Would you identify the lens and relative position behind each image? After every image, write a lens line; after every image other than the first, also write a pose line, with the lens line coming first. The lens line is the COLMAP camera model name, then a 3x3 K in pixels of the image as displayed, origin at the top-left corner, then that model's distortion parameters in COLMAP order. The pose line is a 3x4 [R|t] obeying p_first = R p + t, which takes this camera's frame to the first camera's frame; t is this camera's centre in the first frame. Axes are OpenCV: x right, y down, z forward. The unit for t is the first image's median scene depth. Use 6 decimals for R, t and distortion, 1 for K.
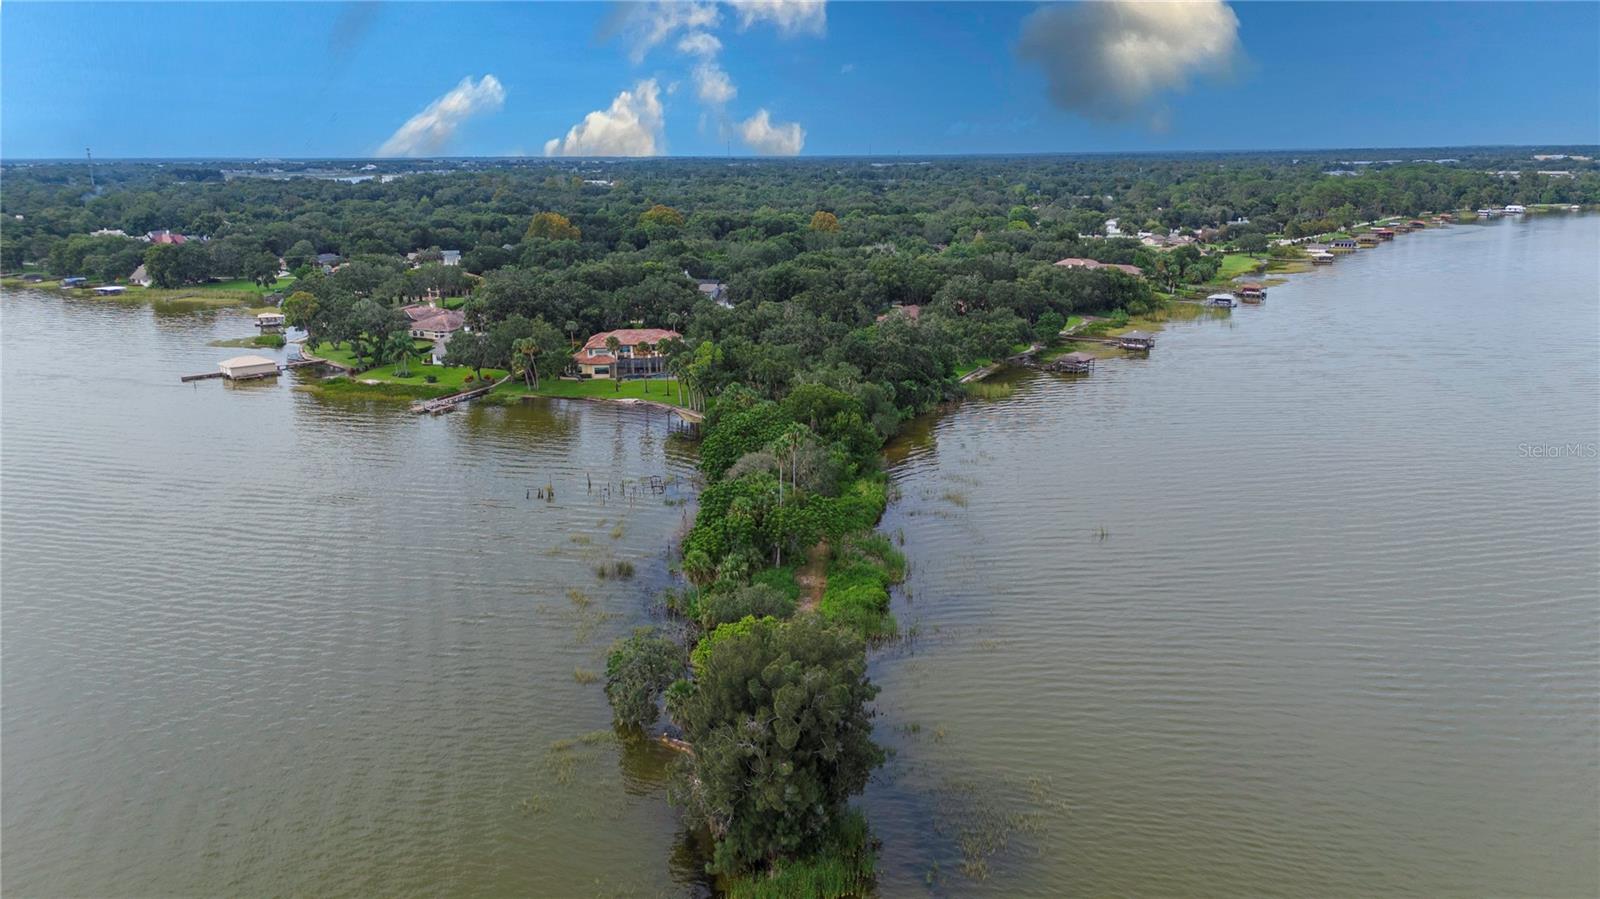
lens RADIAL K [[1177.2, 0, 797.2], [0, 1177.2, 452.3], [0, 0, 1]] dist [0.068960, -0.062235]
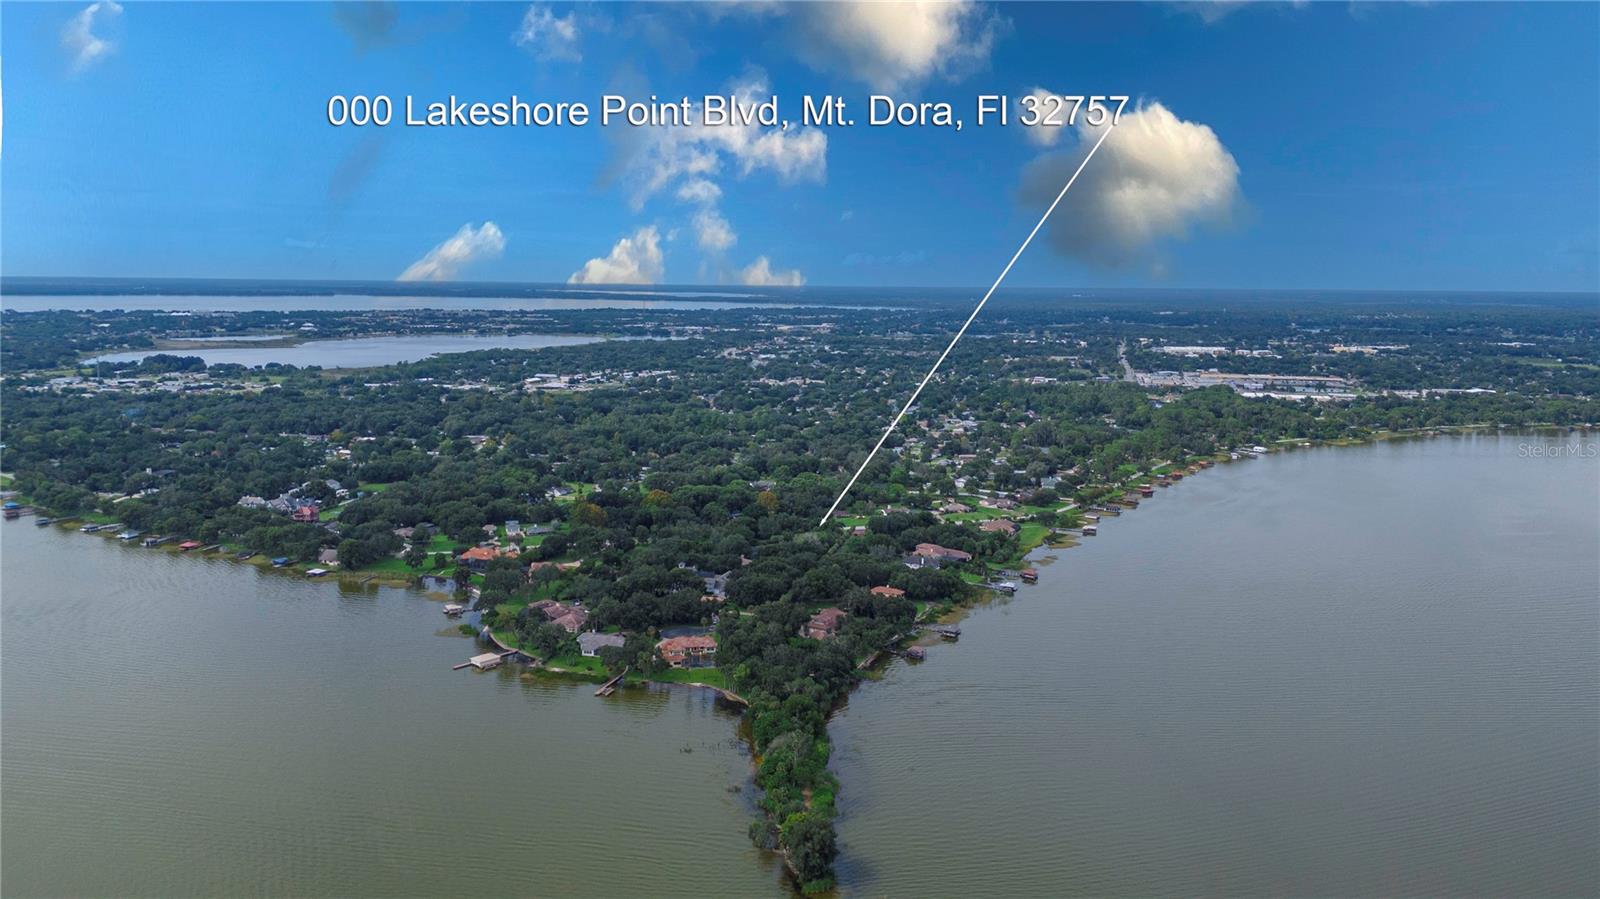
lens RADIAL K [[1177.2, 0, 808.8], [0, 1177.2, 455.7], [0, 0, 1]] dist [0.068960, -0.062235]
pose [[0.995620, 0.005130, 0.093354, -0.165469], [0.003801, 0.995447, -0.095242, -0.279414], [-0.093418, 0.095180, 0.991067, -1.241683]]
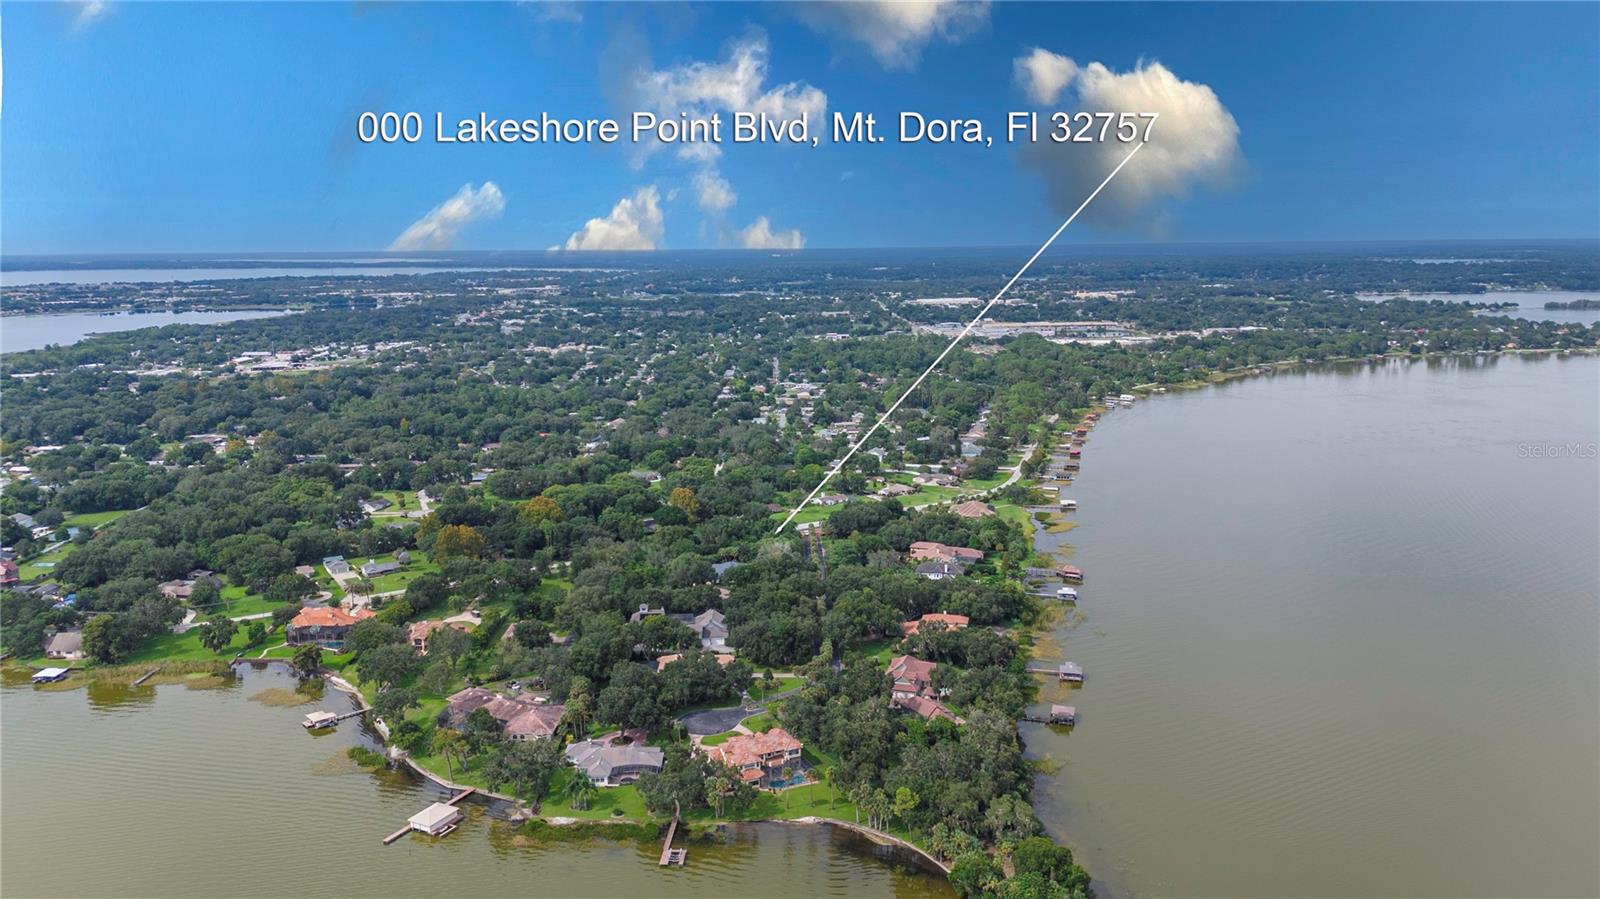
lens RADIAL K [[1177.2, 0, 803.8], [0, 1177.2, 443.1], [0, 0, 1]] dist [0.068960, -0.062235]
pose [[0.939550, -0.058995, 0.337290, -0.643917], [0.085467, 0.994272, -0.064170, -0.425781], [-0.331573, 0.089118, 0.939211, -0.283518]]
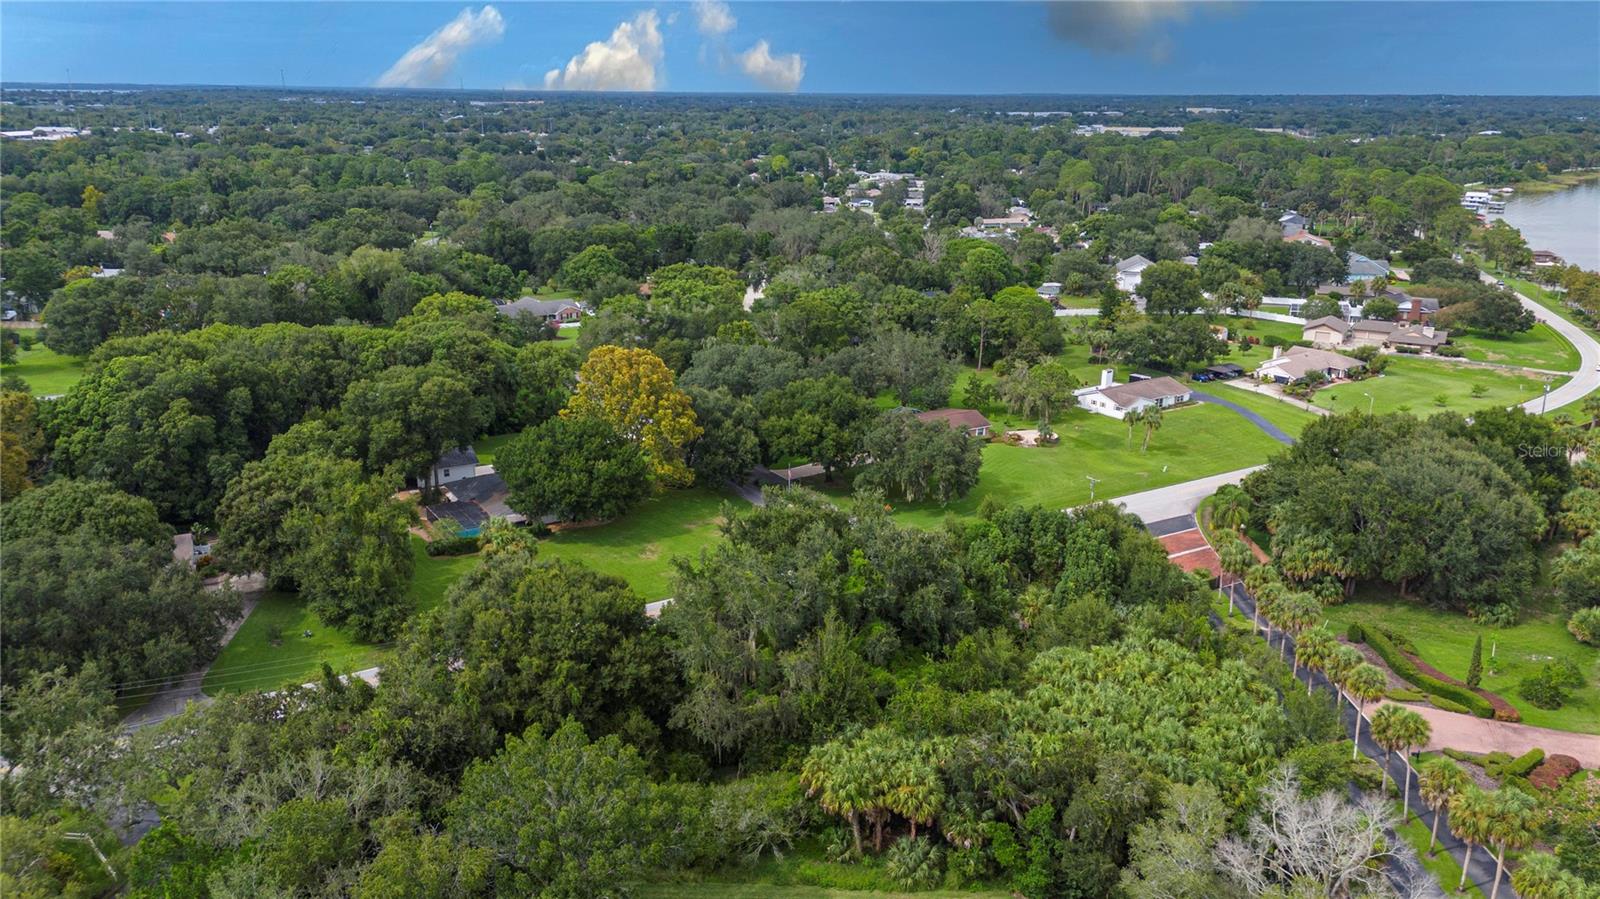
lens RADIAL K [[1177.2, 0, 803.1], [0, 1177.2, 448.7], [0, 0, 1]] dist [0.068960, -0.062235]
pose [[0.943708, -0.078704, 0.321281, -0.072111], [0.062731, 0.996238, 0.059787, -0.504981], [-0.324777, -0.036268, 0.945095, 1.893438]]
